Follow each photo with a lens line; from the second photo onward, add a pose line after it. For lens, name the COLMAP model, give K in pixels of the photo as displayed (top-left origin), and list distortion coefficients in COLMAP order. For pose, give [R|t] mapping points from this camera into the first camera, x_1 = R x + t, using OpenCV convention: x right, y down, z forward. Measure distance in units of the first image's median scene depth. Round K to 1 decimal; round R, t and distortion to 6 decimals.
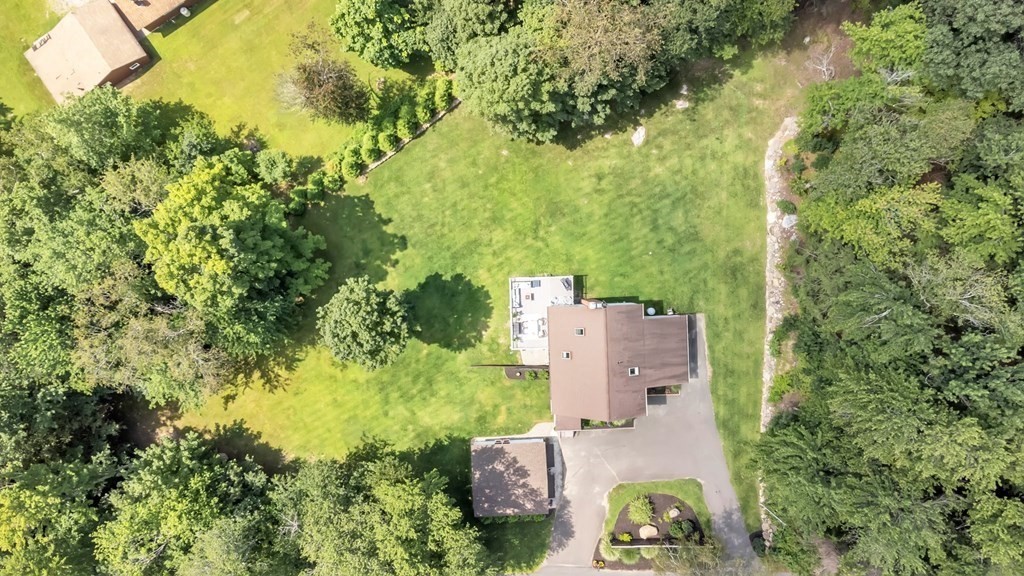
lens RADIAL K [[771.0, 0, 515.9], [0, 771.0, 288.0], [0, 0, 1]] dist [0.047757, -0.006612]
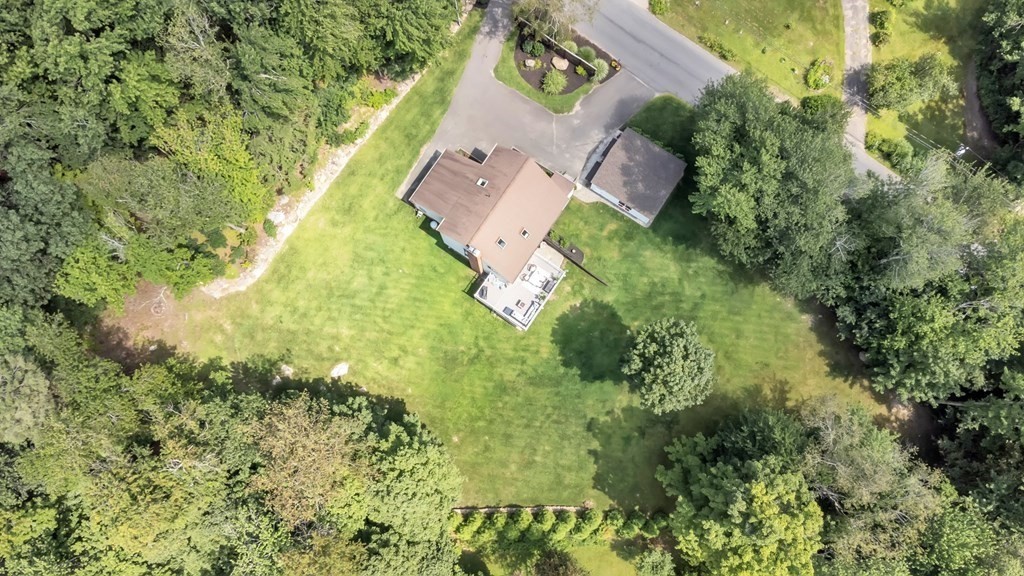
lens RADIAL K [[774.8, 0, 508.0], [0, 774.8, 289.2], [0, 0, 1]] dist [0.057174, -0.009135]
pose [[-0.807913, -0.580849, 0.099453, -0.059274], [0.589024, -0.801132, 0.106011, -0.091728], [0.018098, 0.144228, 0.989379, -0.016854]]
